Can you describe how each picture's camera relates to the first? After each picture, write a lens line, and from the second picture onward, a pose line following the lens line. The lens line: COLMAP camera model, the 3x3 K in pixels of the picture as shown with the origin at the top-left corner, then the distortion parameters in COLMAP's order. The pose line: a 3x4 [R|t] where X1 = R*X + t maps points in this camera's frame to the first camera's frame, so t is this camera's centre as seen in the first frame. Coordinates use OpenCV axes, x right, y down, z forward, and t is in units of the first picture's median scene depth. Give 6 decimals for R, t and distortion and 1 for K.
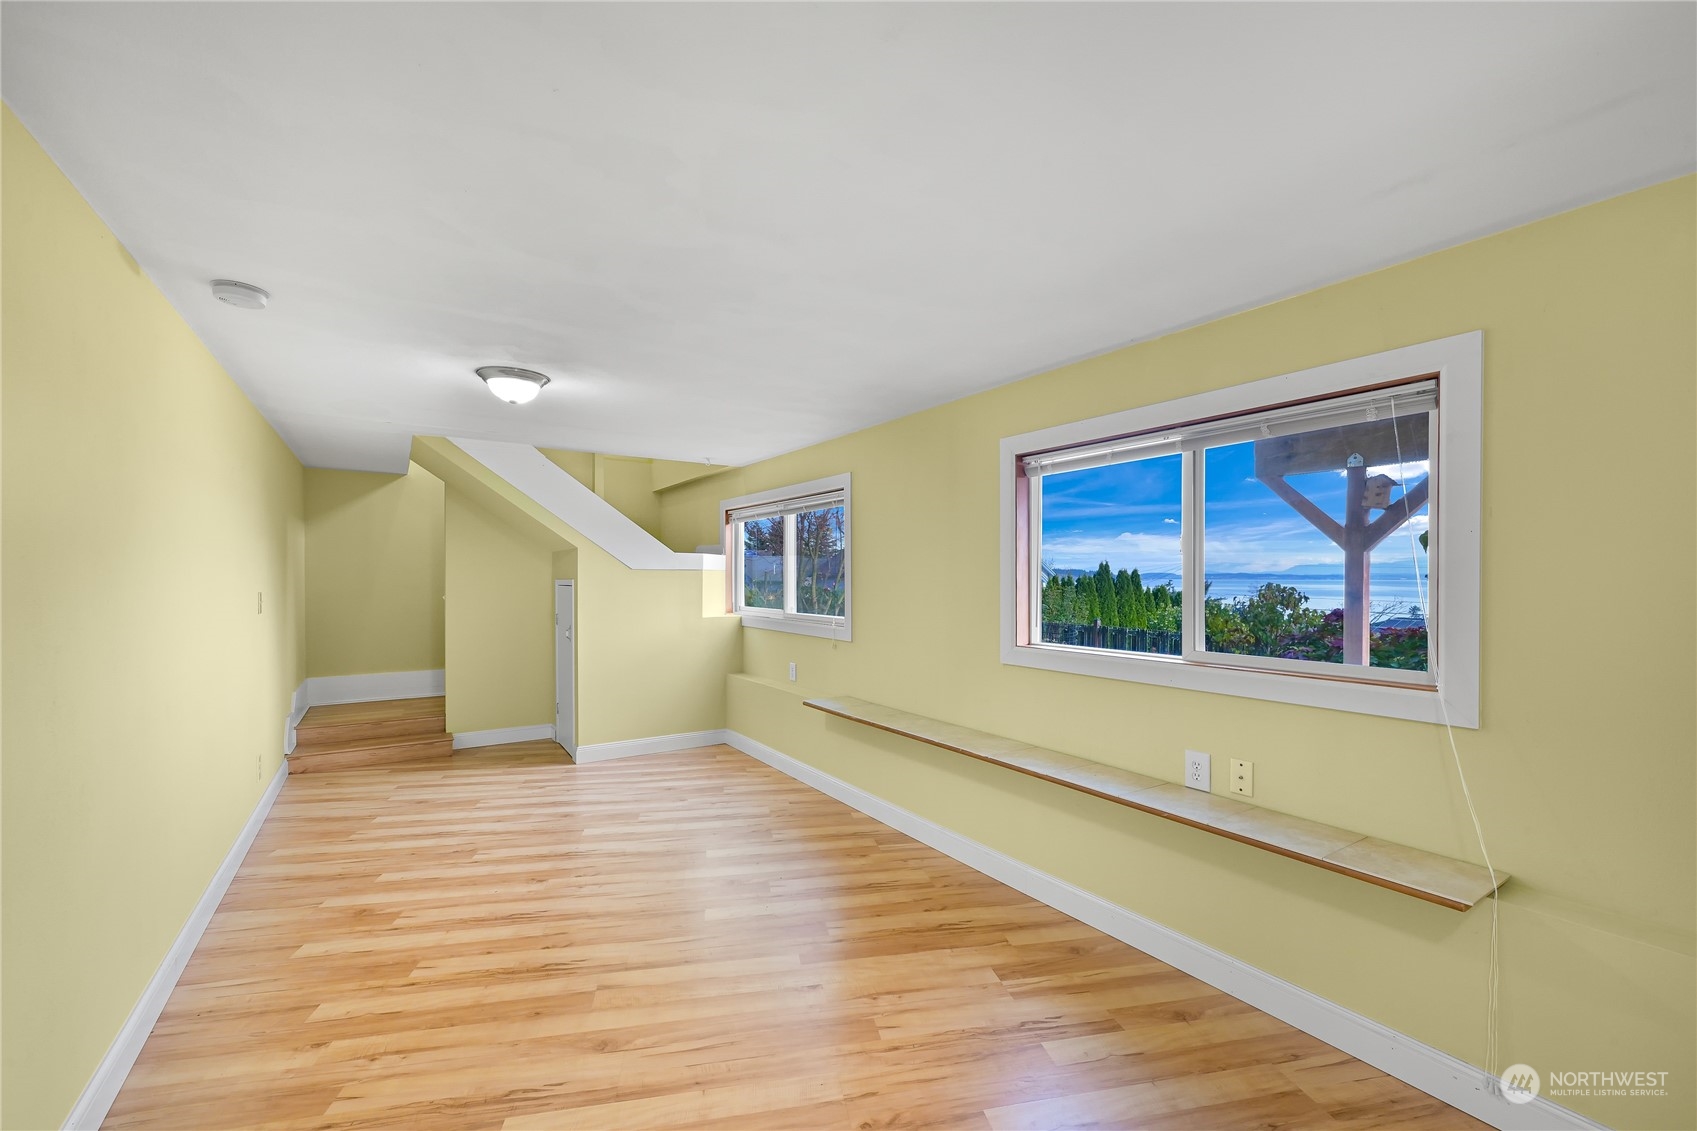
lens RADIAL K [[676.6, 0, 861.7], [0, 676.6, 577.9], [0, 0, 1]] dist [-0.001193, -0.000036]
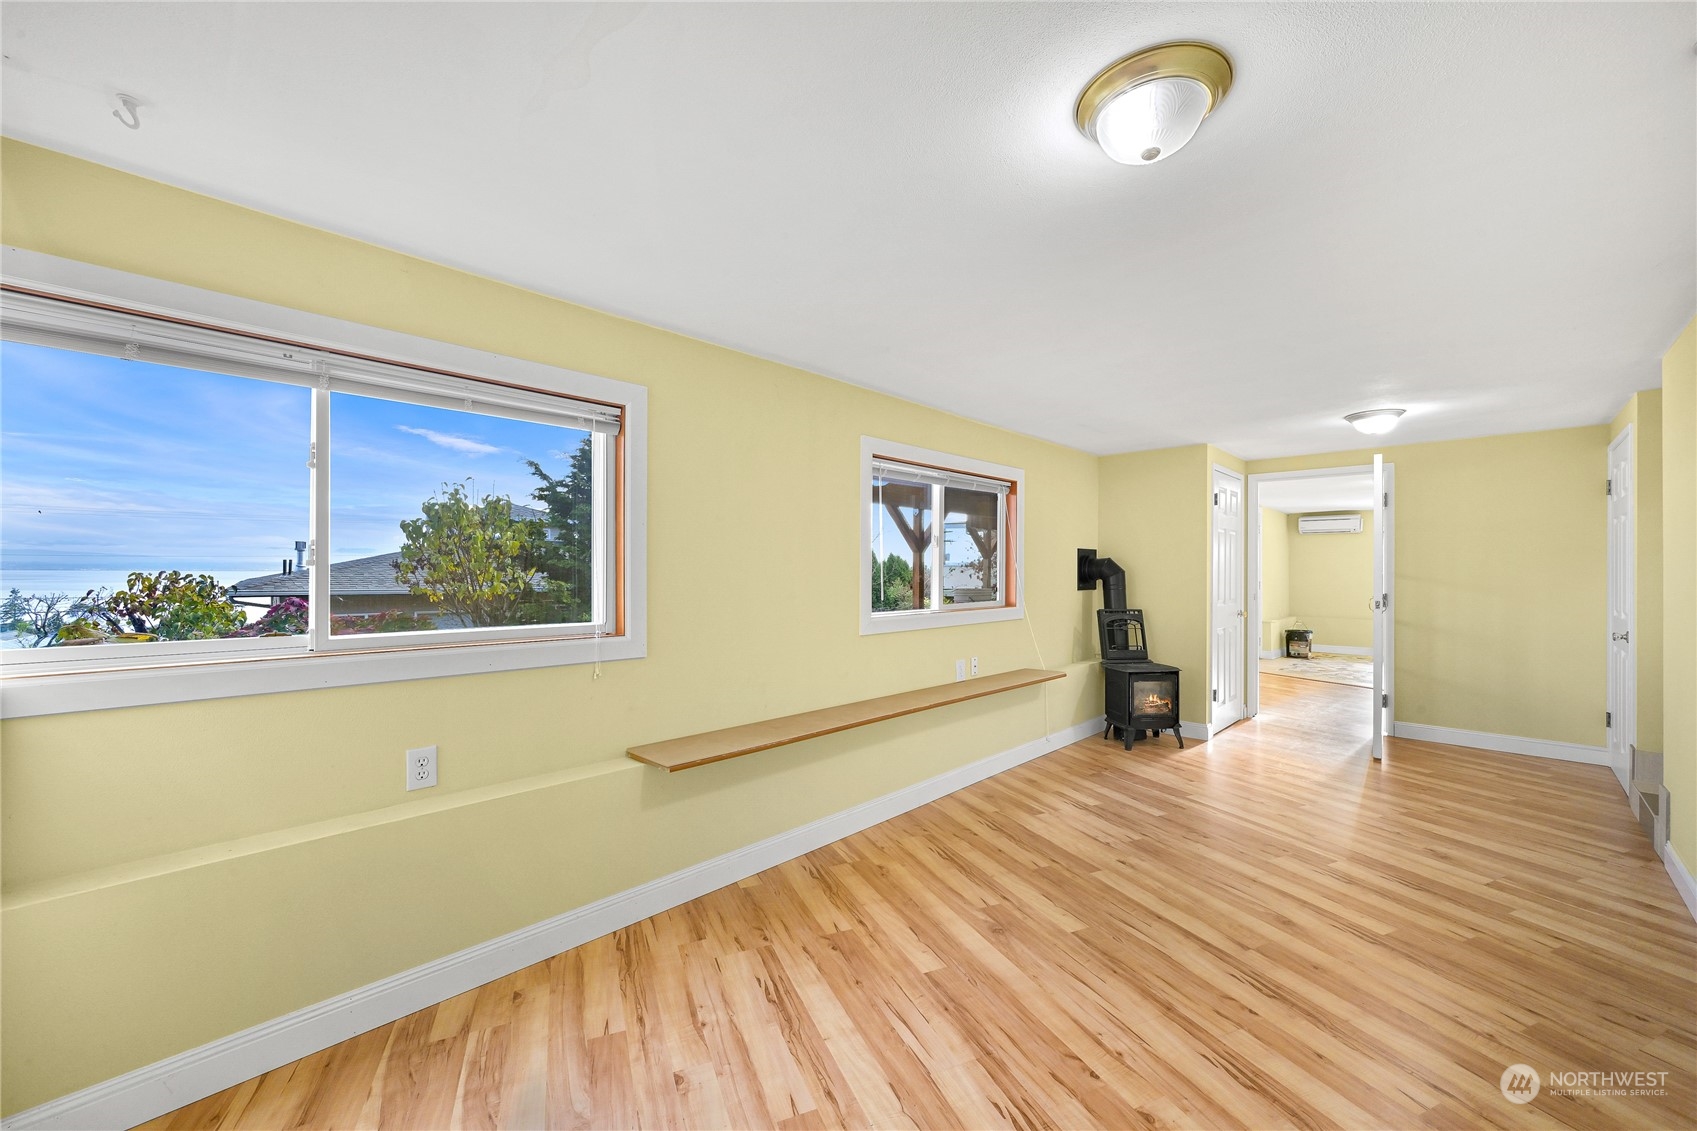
lens RADIAL K [[676.6, 0, 850.1], [0, 676.6, 564.6], [0, 0, 1]] dist [-0.001193, -0.000036]
pose [[-0.206848, 0.006916, 0.978349, -0.698605], [-0.002836, 0.999967, -0.007668, 0.014381], [-0.978369, -0.004361, -0.206822, 0.988329]]
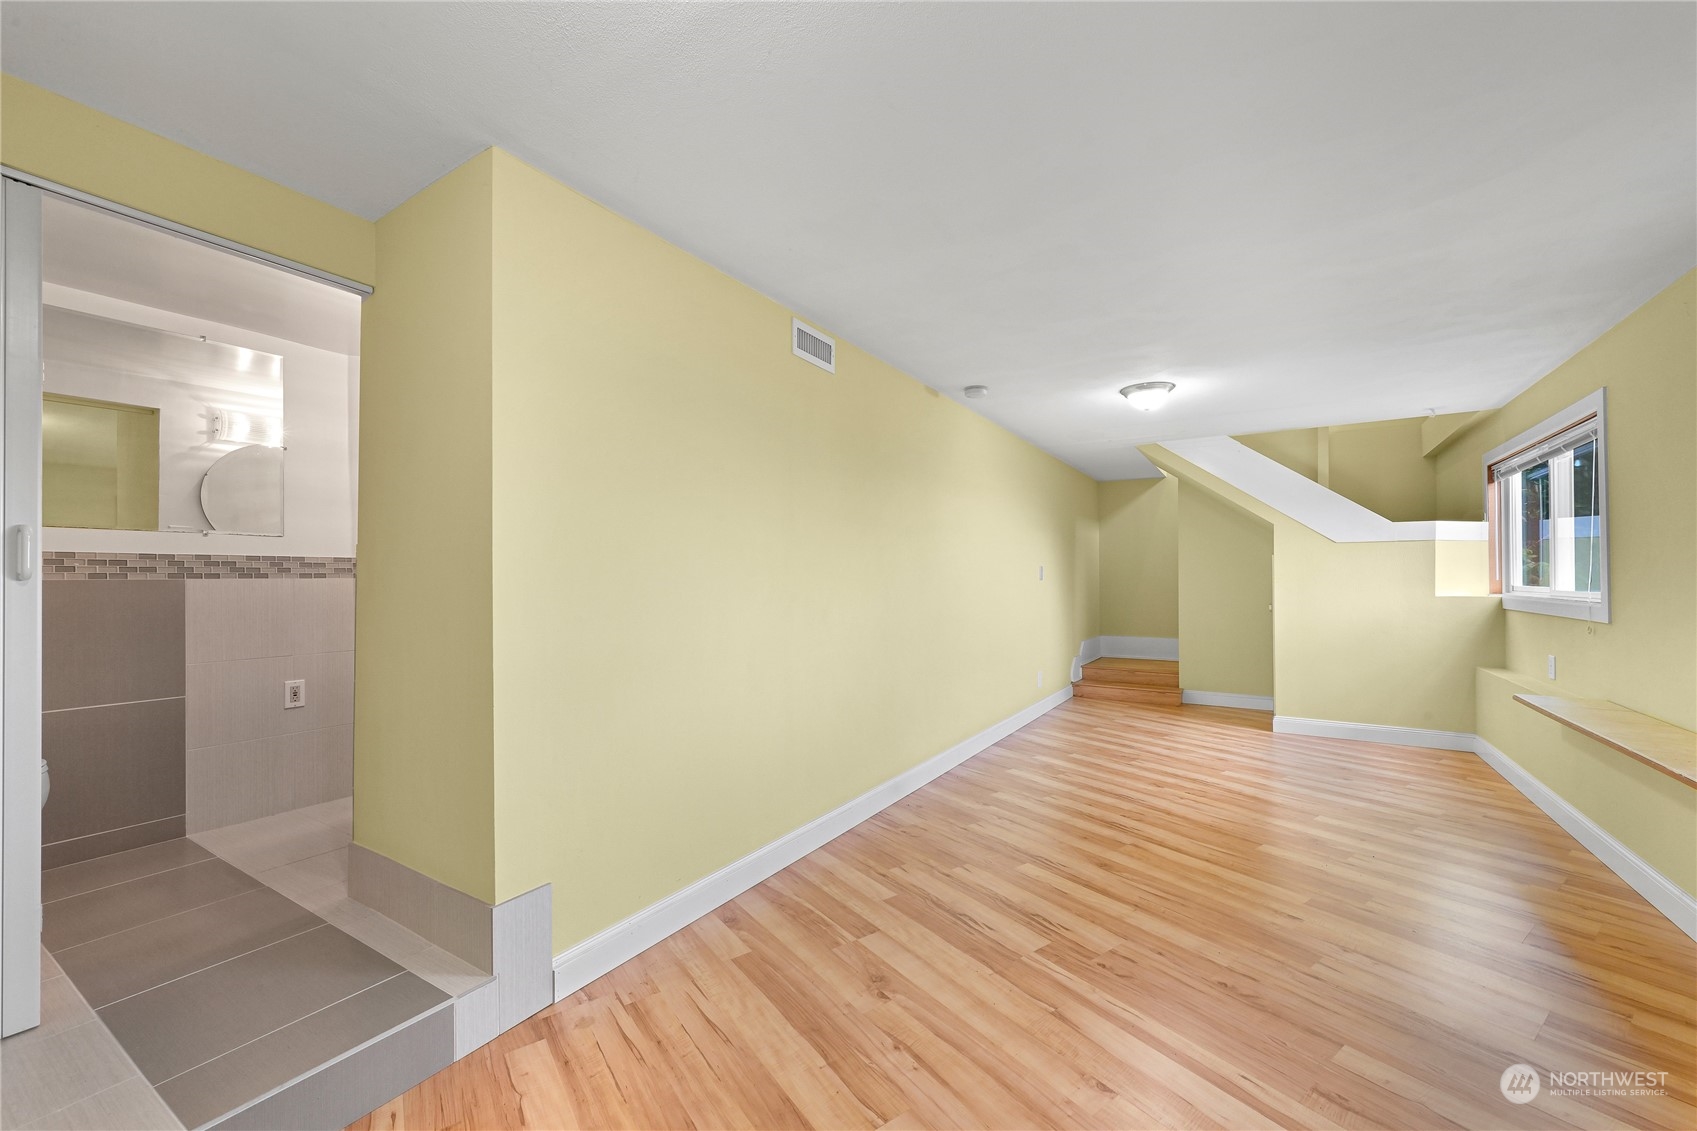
lens RADIAL K [[676.6, 0, 845.1], [0, 676.6, 573.3], [0, 0, 1]] dist [-0.001193, -0.000036]
pose [[0.394779, -0.009377, -0.918728, 0.334954], [0.003403, 0.999956, -0.008744, 0.045562], [0.918770, 0.000325, 0.394794, -0.023058]]
